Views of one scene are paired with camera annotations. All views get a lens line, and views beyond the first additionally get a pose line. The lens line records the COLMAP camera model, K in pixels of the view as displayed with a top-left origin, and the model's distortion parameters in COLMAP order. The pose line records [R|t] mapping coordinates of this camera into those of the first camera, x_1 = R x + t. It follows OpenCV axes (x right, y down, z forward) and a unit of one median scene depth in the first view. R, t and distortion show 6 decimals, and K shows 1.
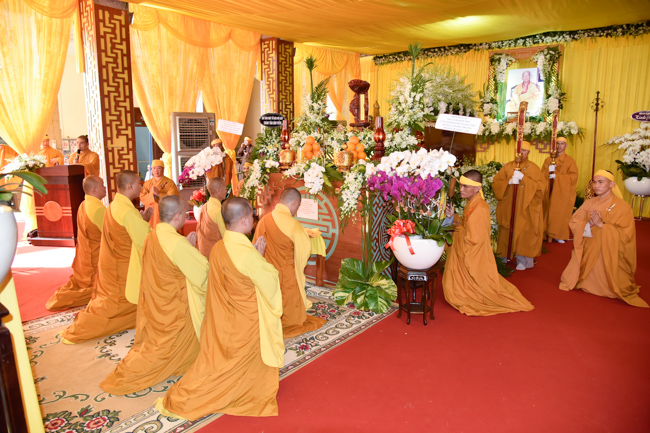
lens RADIAL K [[430.6, 0, 325.0], [0, 430.6, 216.5], [0, 0, 1]] dist [-0.031855, 0.006068]
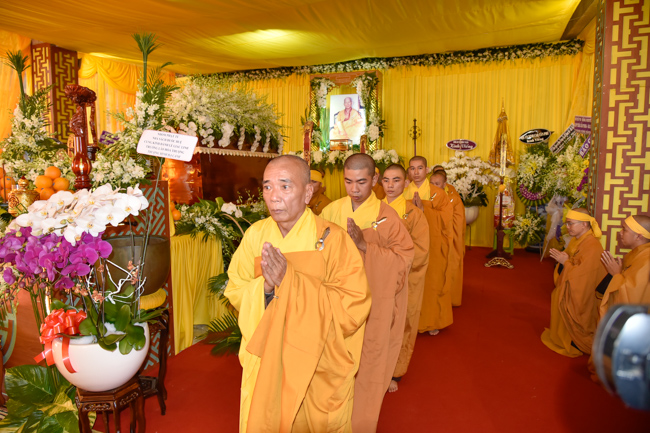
lens RADIAL K [[430.6, 0, 325.0], [0, 430.6, 216.5], [0, 0, 1]] dist [-0.031855, 0.006068]
pose [[0.953027, -0.035761, 0.300768, 0.136222], [0.056263, 0.996625, -0.059778, -0.024450], [-0.297615, 0.073892, 0.951822, 0.135016]]
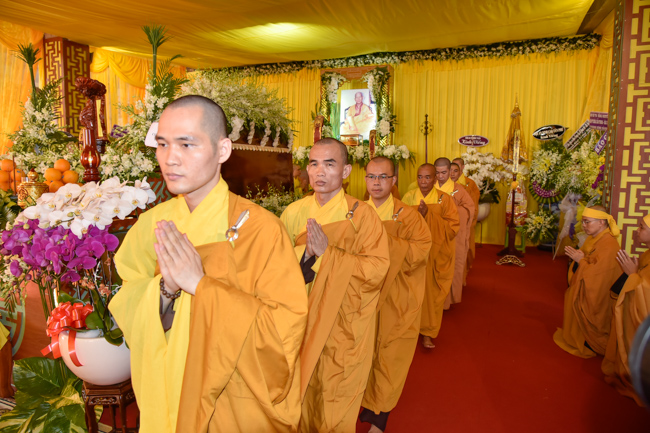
lens RADIAL K [[430.6, 0, 325.0], [0, 430.6, 216.5], [0, 0, 1]] dist [-0.031855, 0.006068]
pose [[0.959861, -0.029587, 0.278913, 0.137821], [0.045609, 0.997650, -0.051128, -0.024287], [-0.276744, 0.061796, 0.958954, 0.139143]]
